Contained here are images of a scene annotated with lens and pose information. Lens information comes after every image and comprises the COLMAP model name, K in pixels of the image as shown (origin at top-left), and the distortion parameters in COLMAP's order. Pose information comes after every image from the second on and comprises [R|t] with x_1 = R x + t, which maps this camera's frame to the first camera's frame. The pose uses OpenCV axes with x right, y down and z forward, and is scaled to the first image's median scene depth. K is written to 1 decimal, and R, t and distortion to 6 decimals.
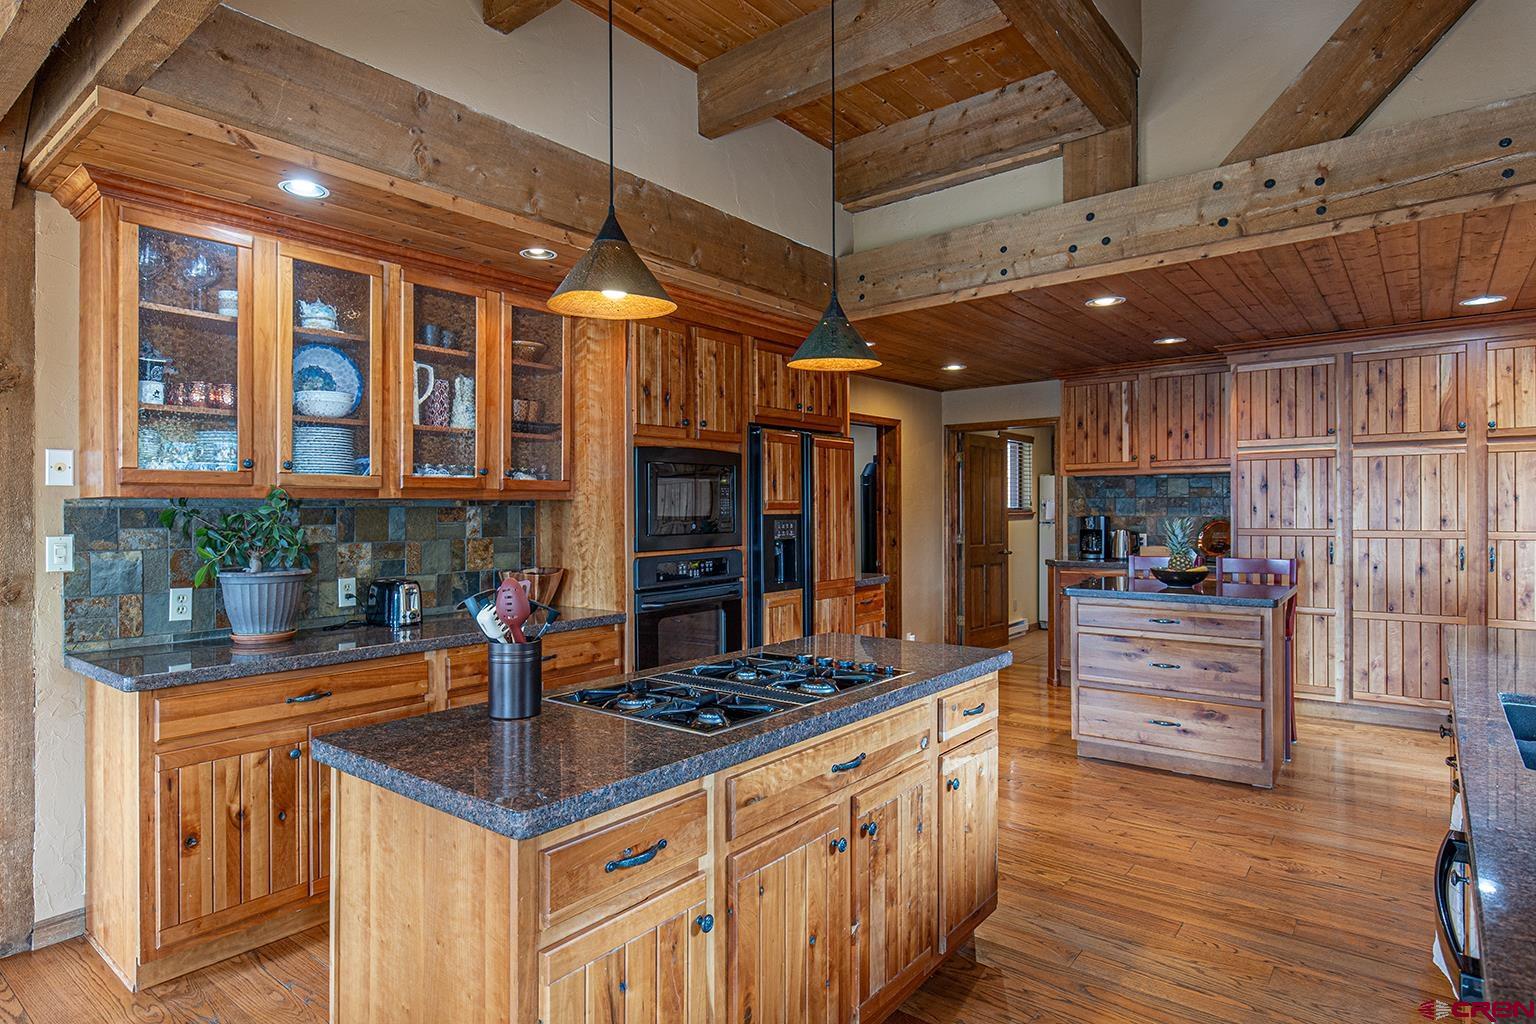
lens RADIAL K [[852.9, 0, 772.3], [0, 852.9, 497.9], [0, 0, 1]] dist [0.000234, -0.000457]
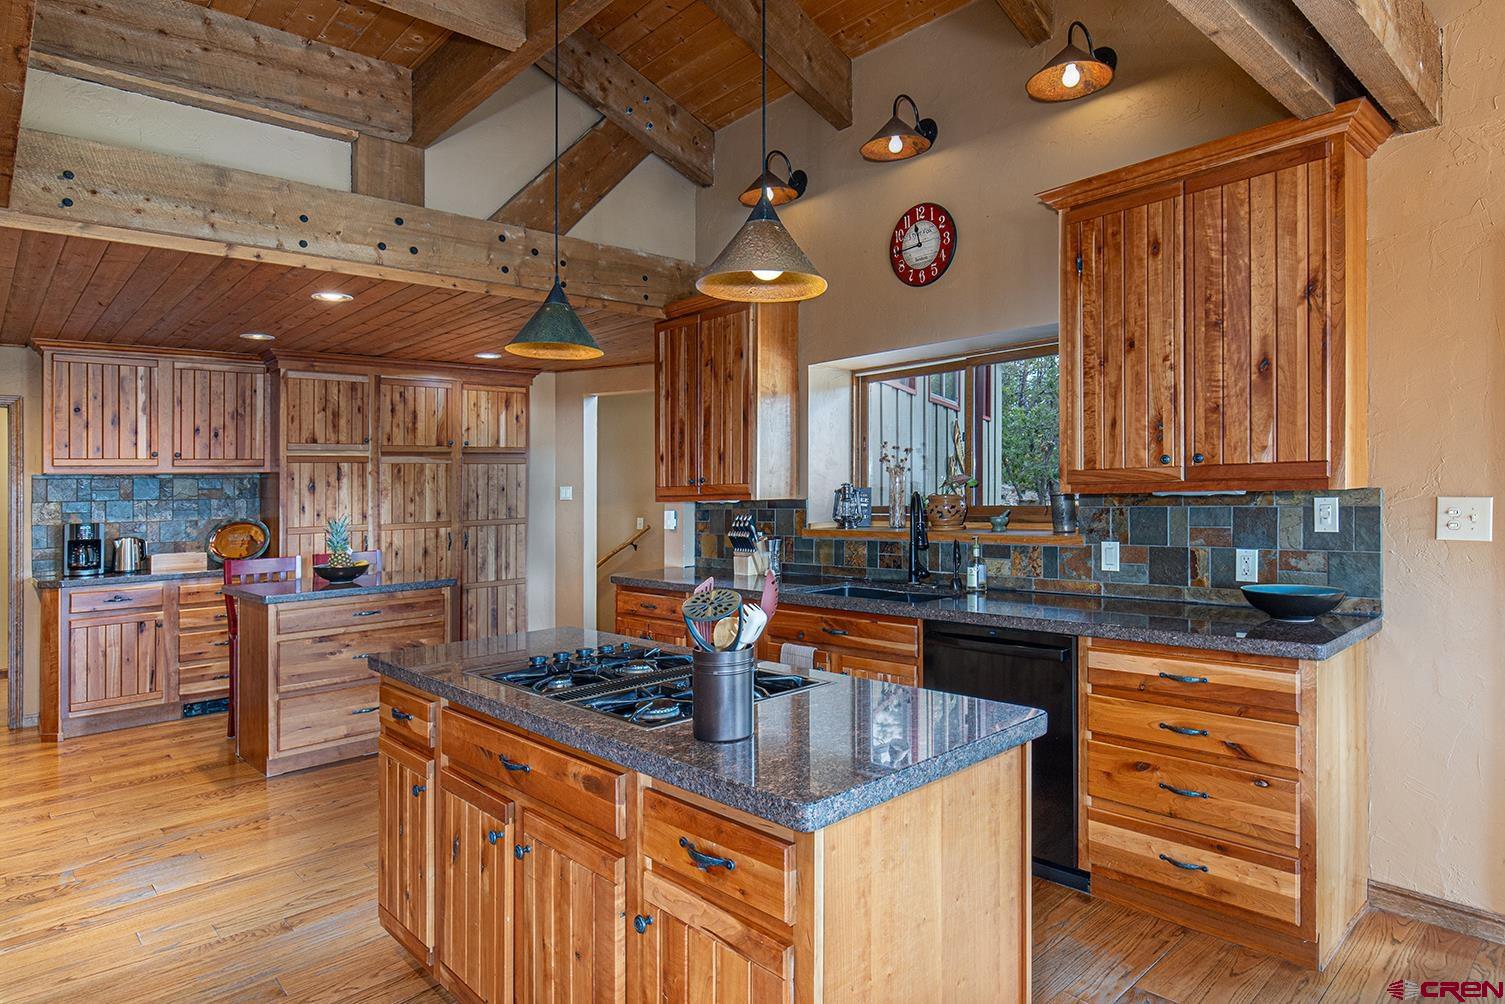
lens RADIAL K [[835.7, 0, 756.1], [0, 835.7, 499.4], [0, 0, 1]] dist [0.000234, -0.000457]
pose [[0.152124, -0.006518, 0.988340, -0.395011], [0.015397, 0.999873, 0.004224, 0.006173], [-0.988241, 0.014575, 0.152205, 0.298772]]
